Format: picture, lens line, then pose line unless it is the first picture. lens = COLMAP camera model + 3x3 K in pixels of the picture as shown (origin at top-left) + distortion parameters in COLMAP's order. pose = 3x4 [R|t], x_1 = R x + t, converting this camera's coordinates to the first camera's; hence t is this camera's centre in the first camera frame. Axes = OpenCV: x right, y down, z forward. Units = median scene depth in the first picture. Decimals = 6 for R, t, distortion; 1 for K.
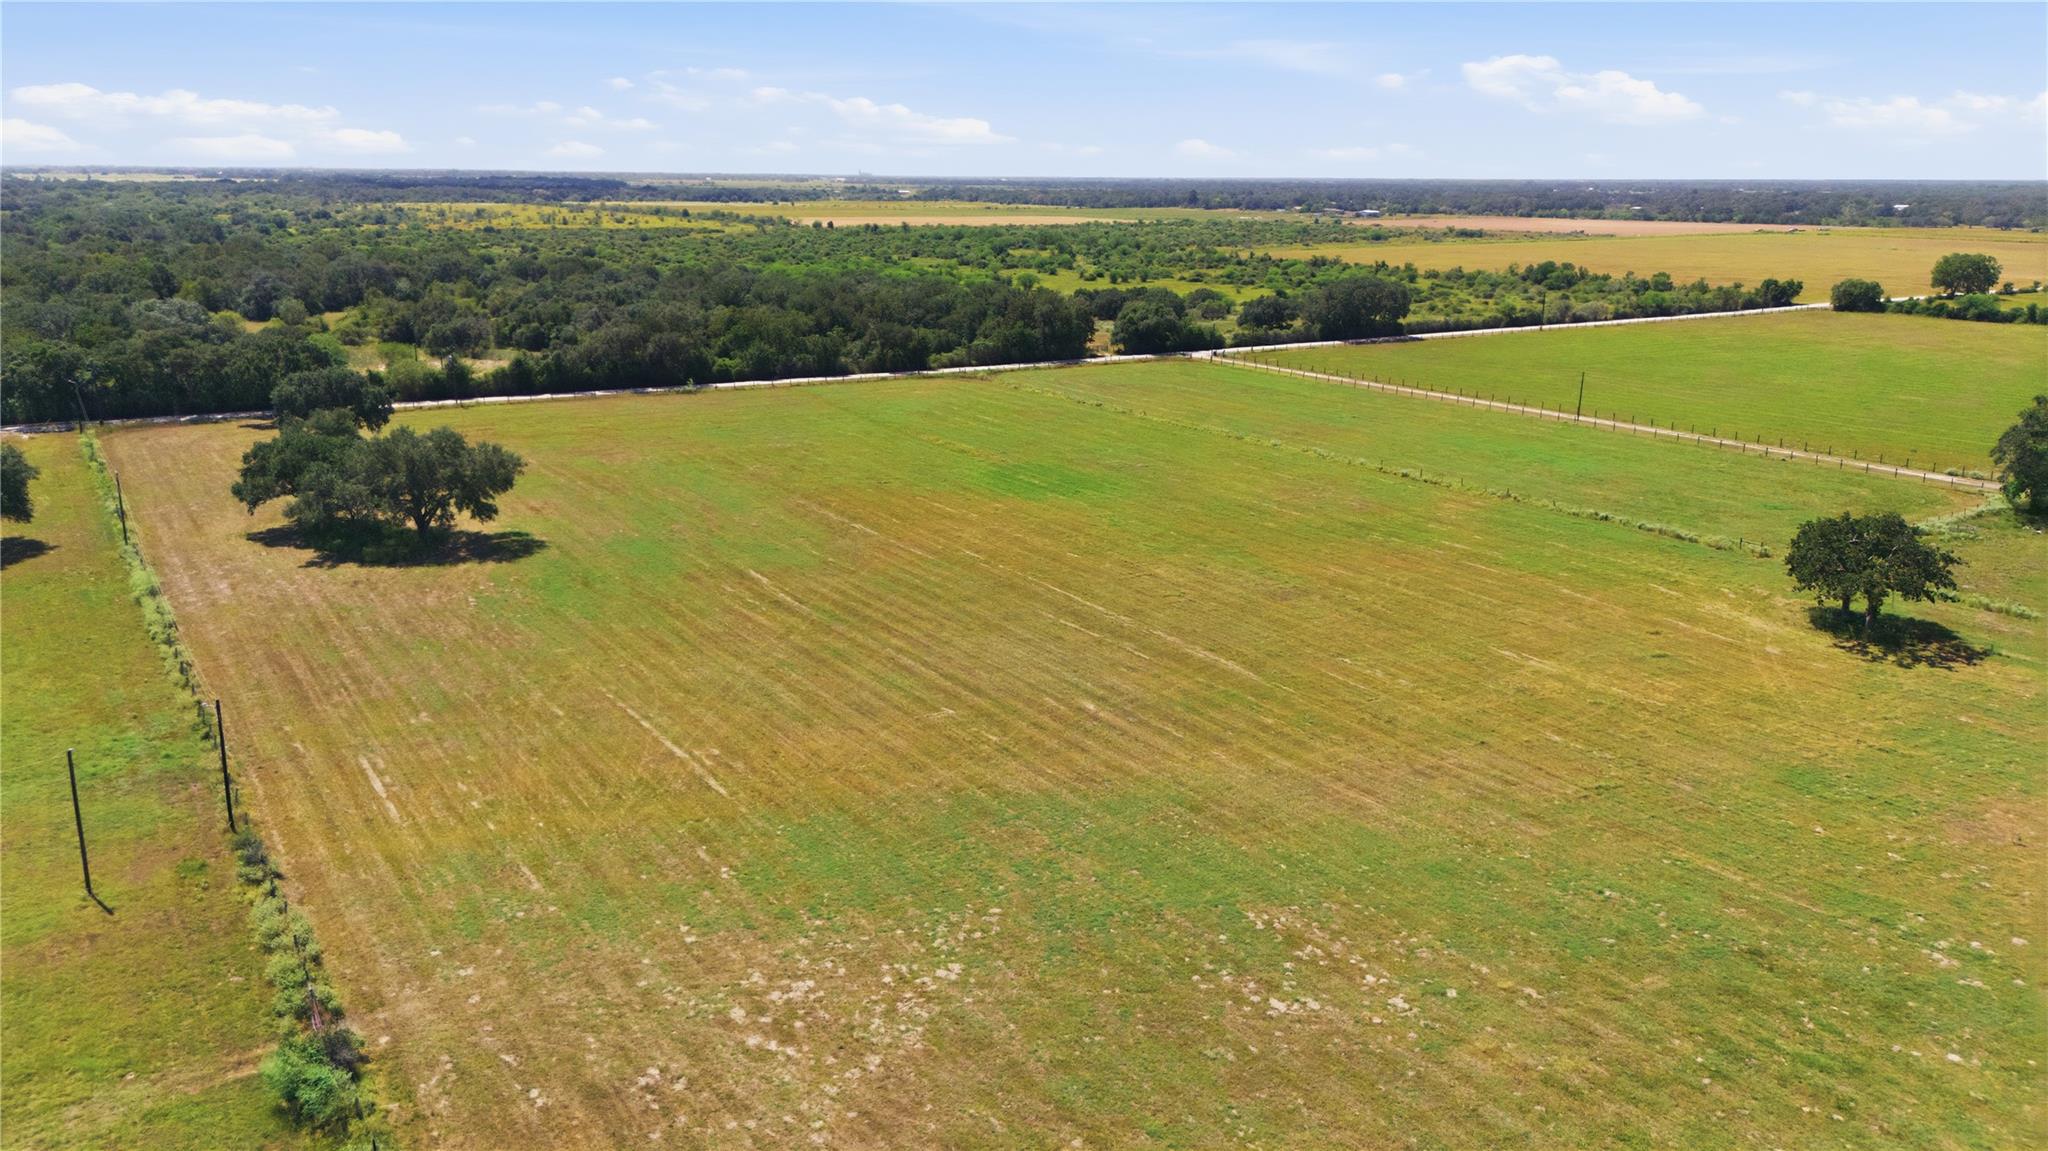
lens RADIAL K [[1484.1, 0, 1024.0], [0, 1484.1, 575.5], [0, 0, 1]] dist [0.076278, -0.092373]
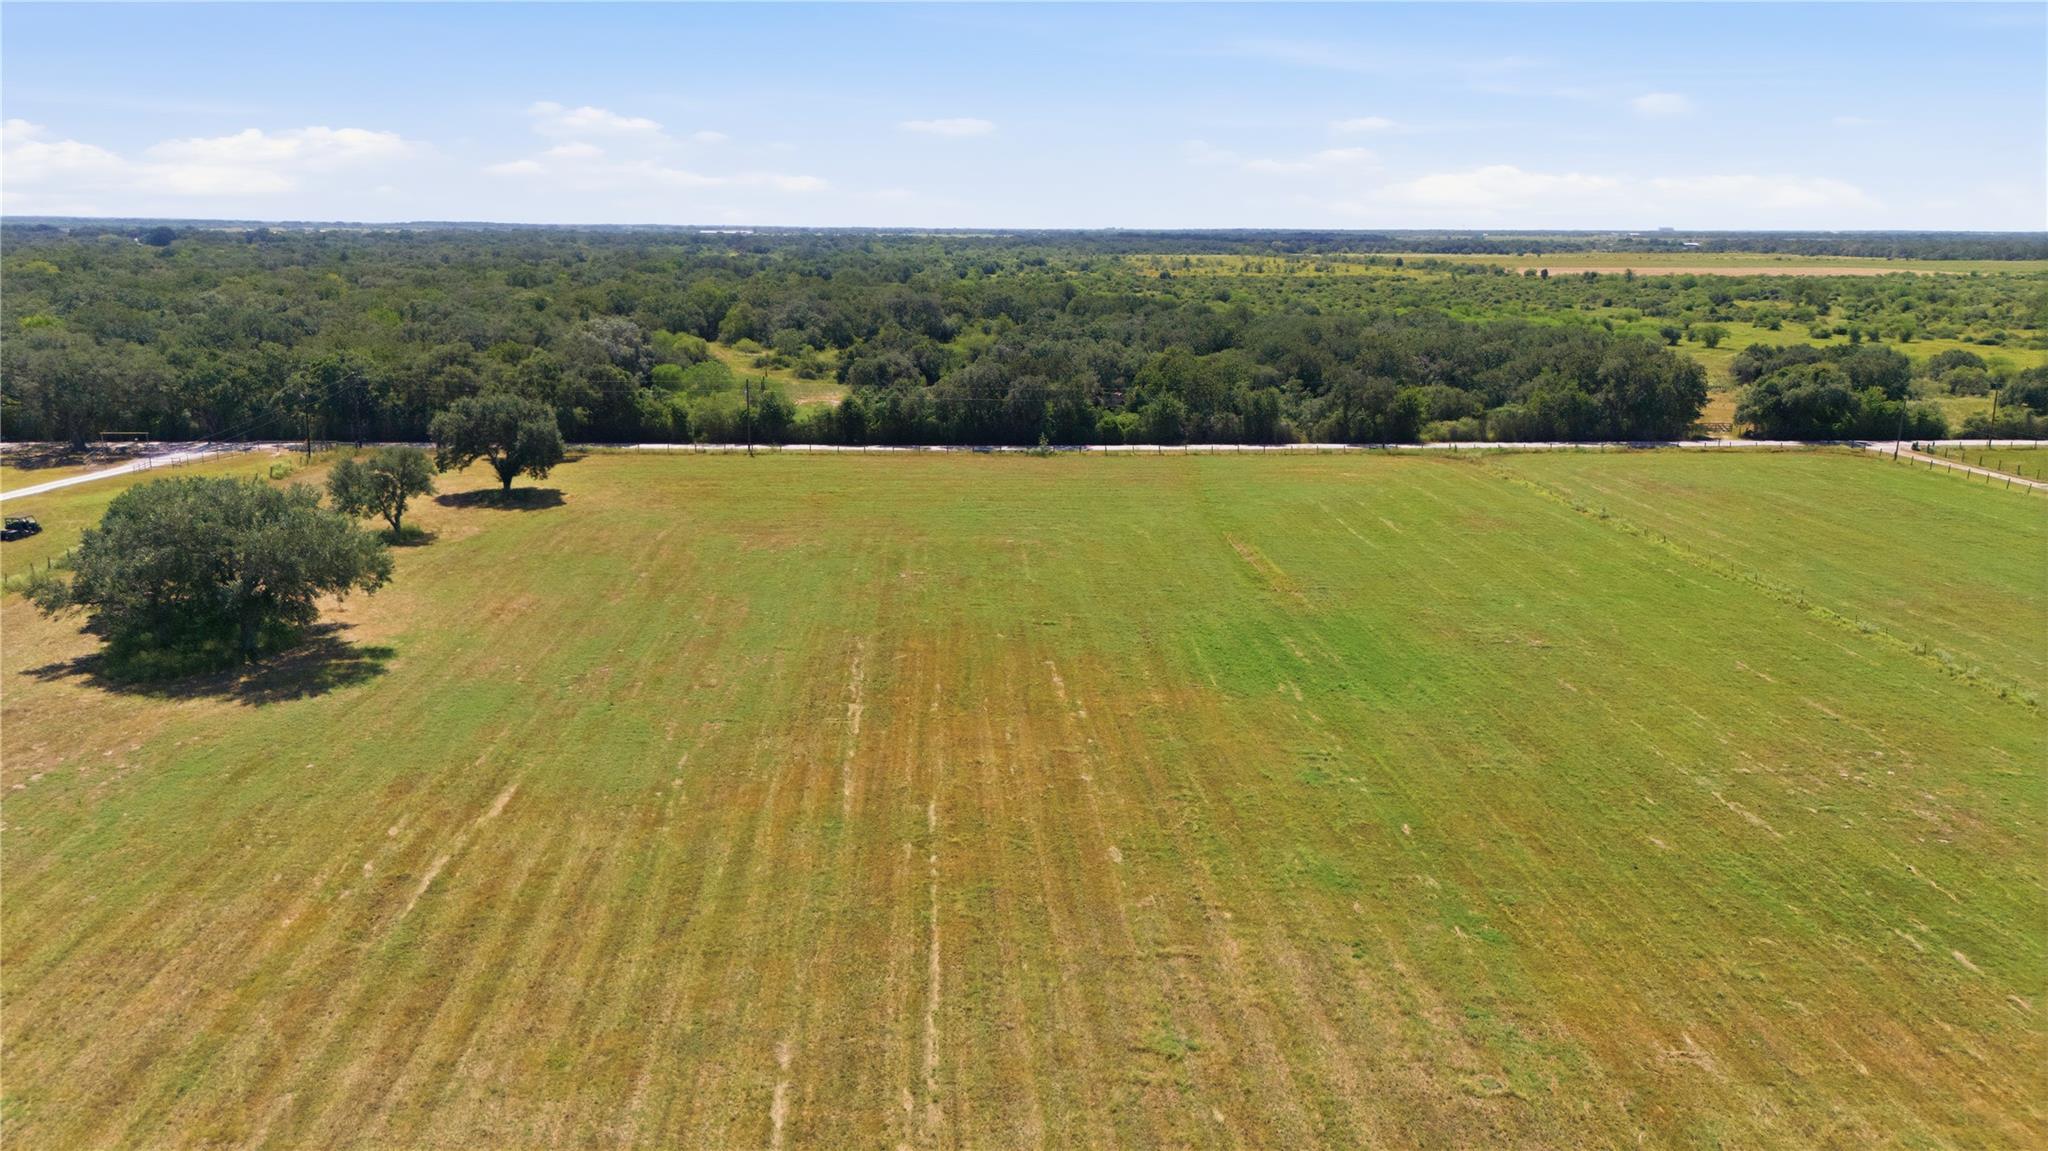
lens RADIAL K [[1484.1, 0, 1024.0], [0, 1484.1, 575.5], [0, 0, 1]] dist [0.076278, -0.092373]
pose [[0.876486, 0.105969, -0.469619, 0.108143], [-0.123434, 0.992332, -0.006457, -0.046704], [0.465334, 0.063626, 0.882845, 0.279685]]
